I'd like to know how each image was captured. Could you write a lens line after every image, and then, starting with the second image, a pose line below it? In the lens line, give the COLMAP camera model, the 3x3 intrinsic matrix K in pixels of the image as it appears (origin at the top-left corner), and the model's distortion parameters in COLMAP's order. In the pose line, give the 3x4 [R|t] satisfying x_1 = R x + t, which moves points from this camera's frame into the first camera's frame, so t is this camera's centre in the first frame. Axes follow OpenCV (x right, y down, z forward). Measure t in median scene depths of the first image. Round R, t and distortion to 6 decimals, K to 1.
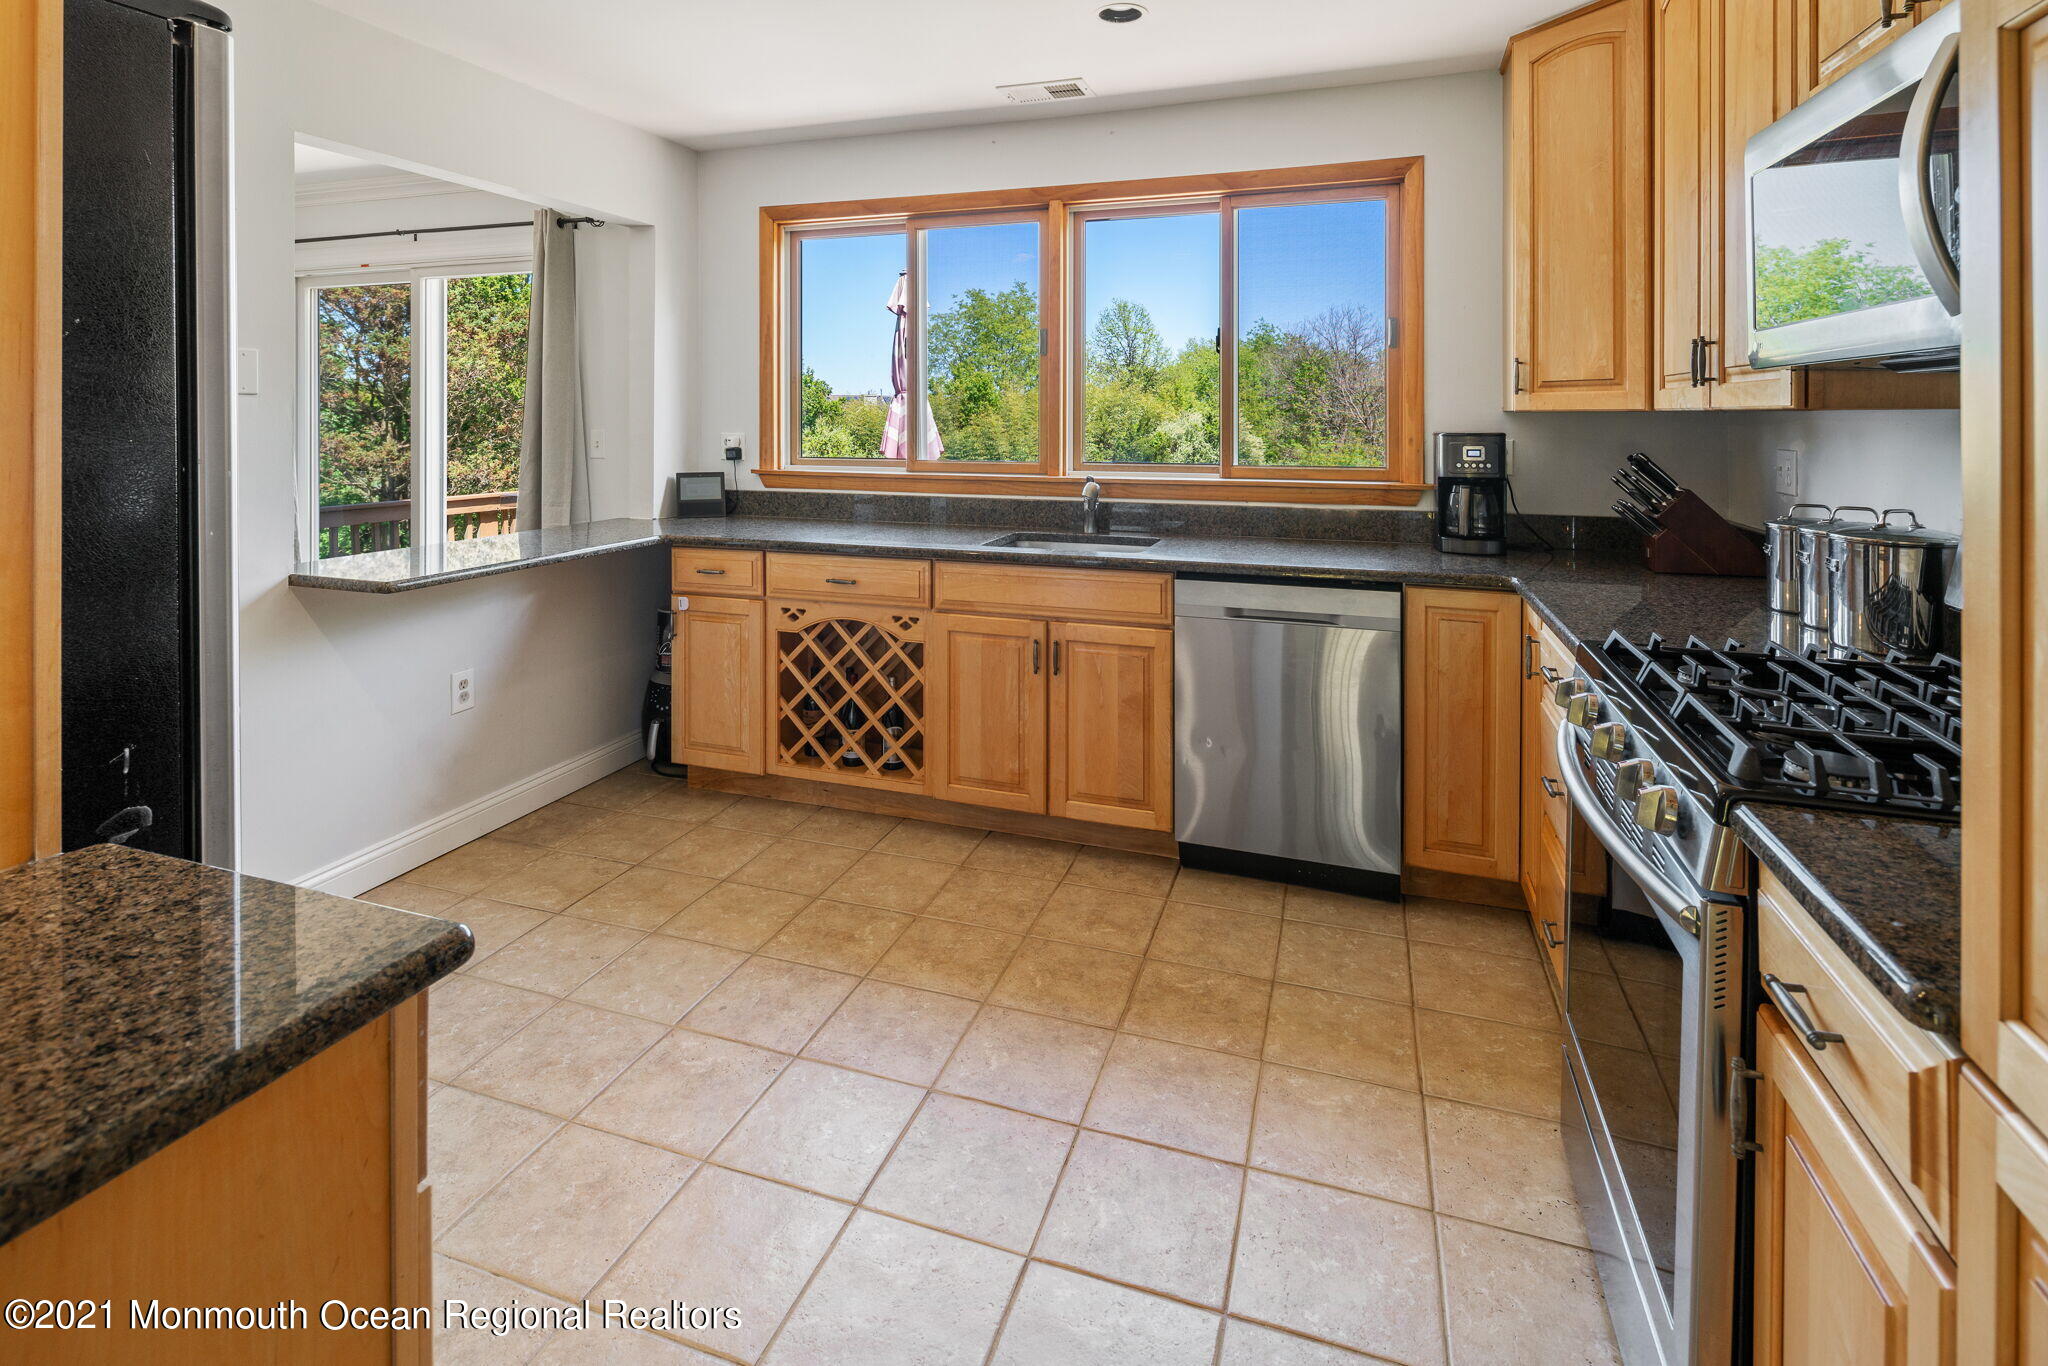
lens RADIAL K [[989.3, 0, 996.9], [0, 989.3, 426.2], [0, 0, 1]] dist [0.002406, -0.005859]
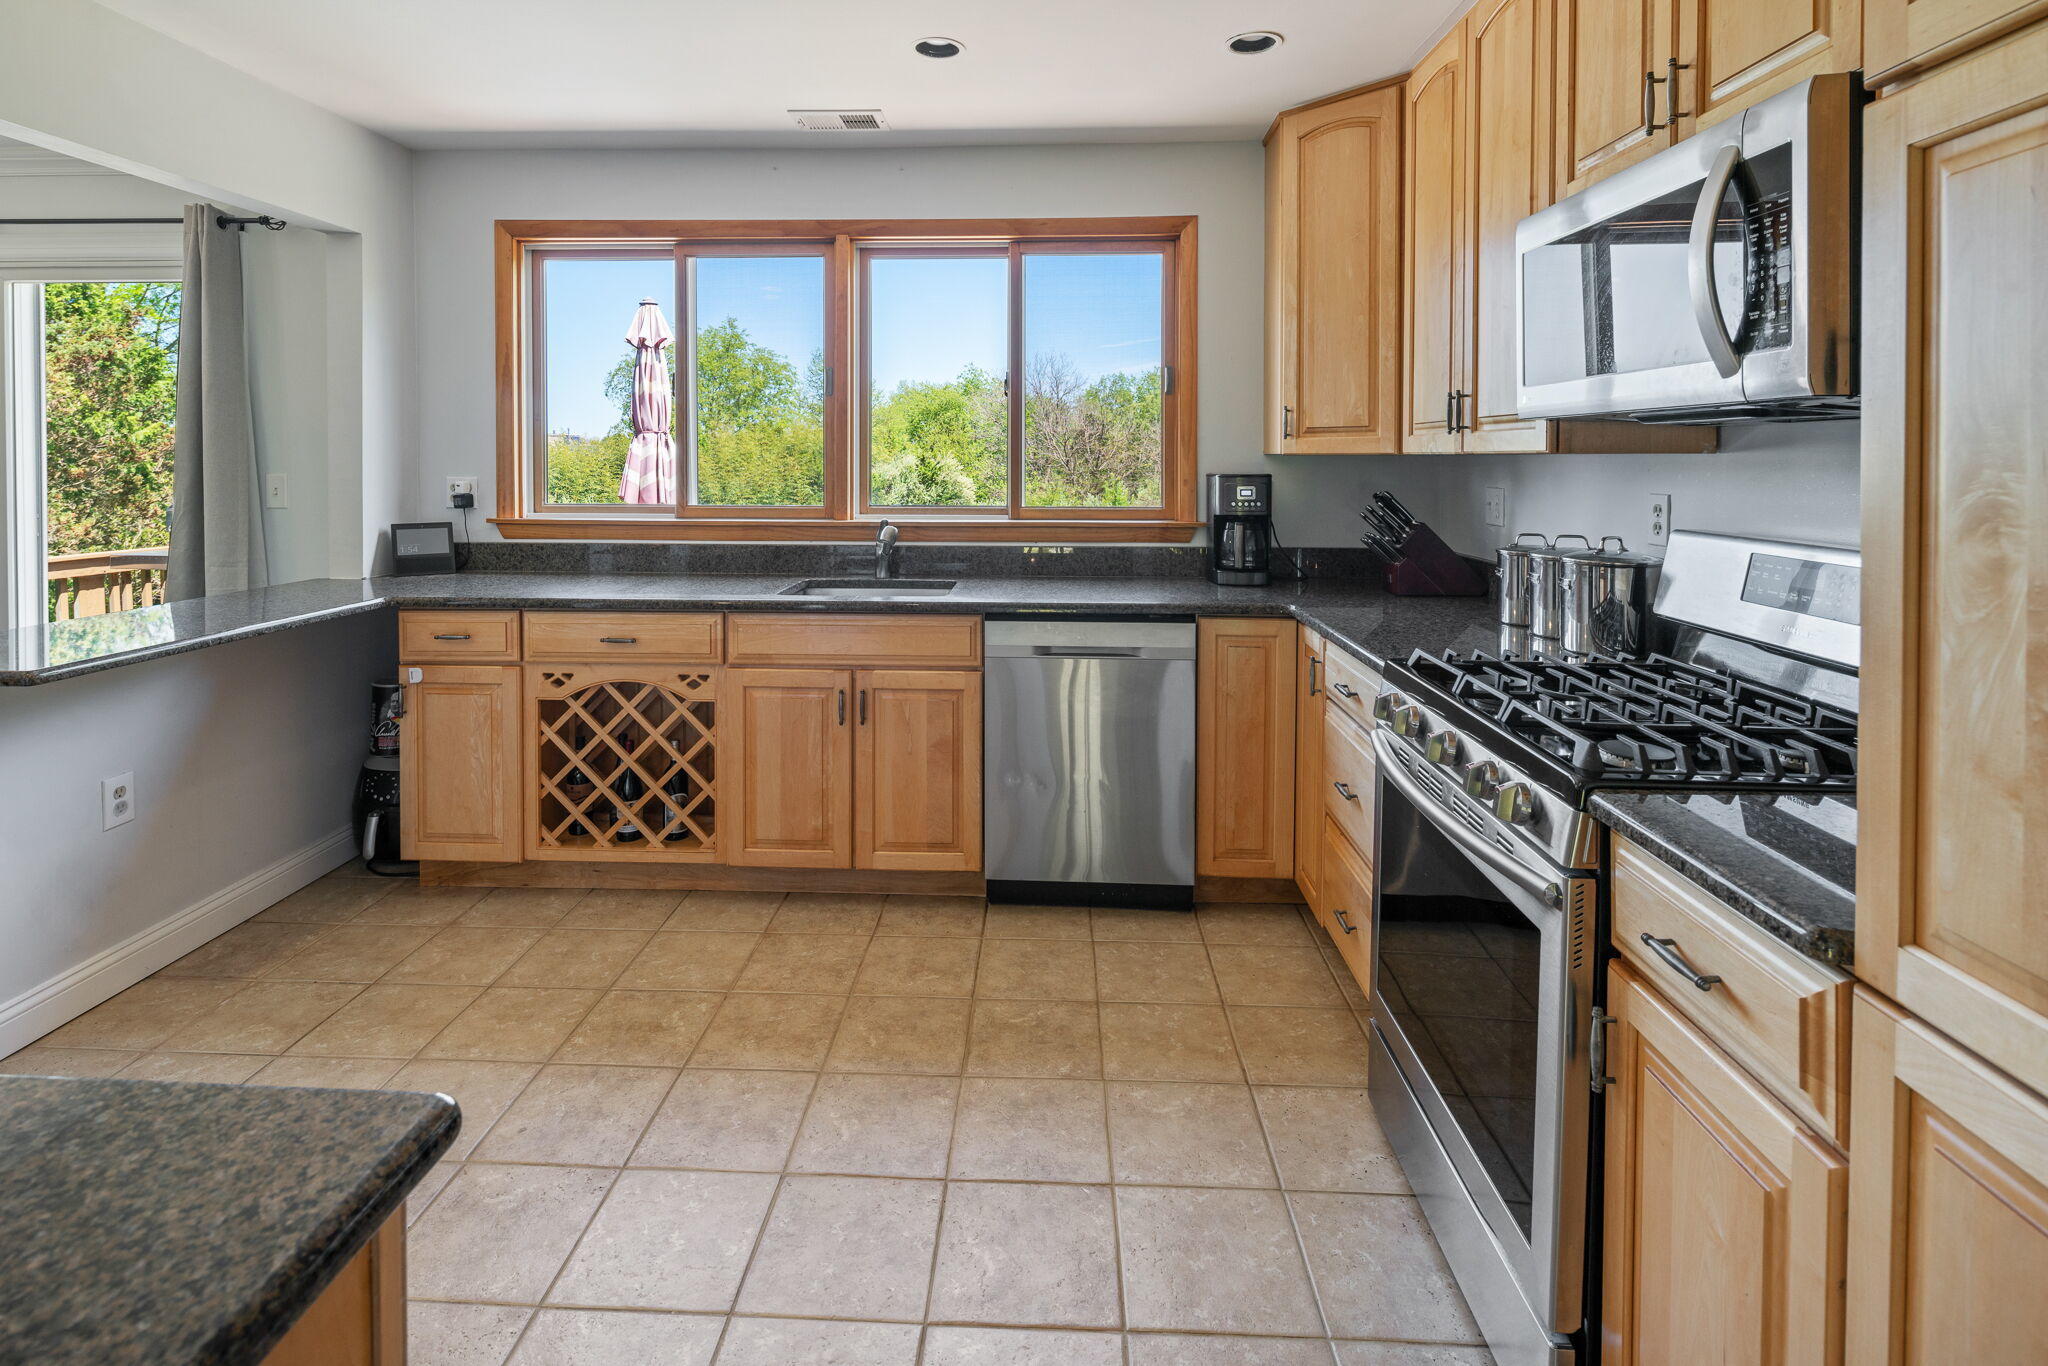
lens RADIAL K [[994.3, 0, 994.2], [0, 994.3, 483.7], [0, 0, 1]] dist [0.003285, -0.006262]
pose [[0.957243, -0.006674, 0.289208, -0.108671], [0.002073, 0.999866, 0.016214, -0.001278], [-0.289278, -0.014921, 0.957129, 0.033756]]
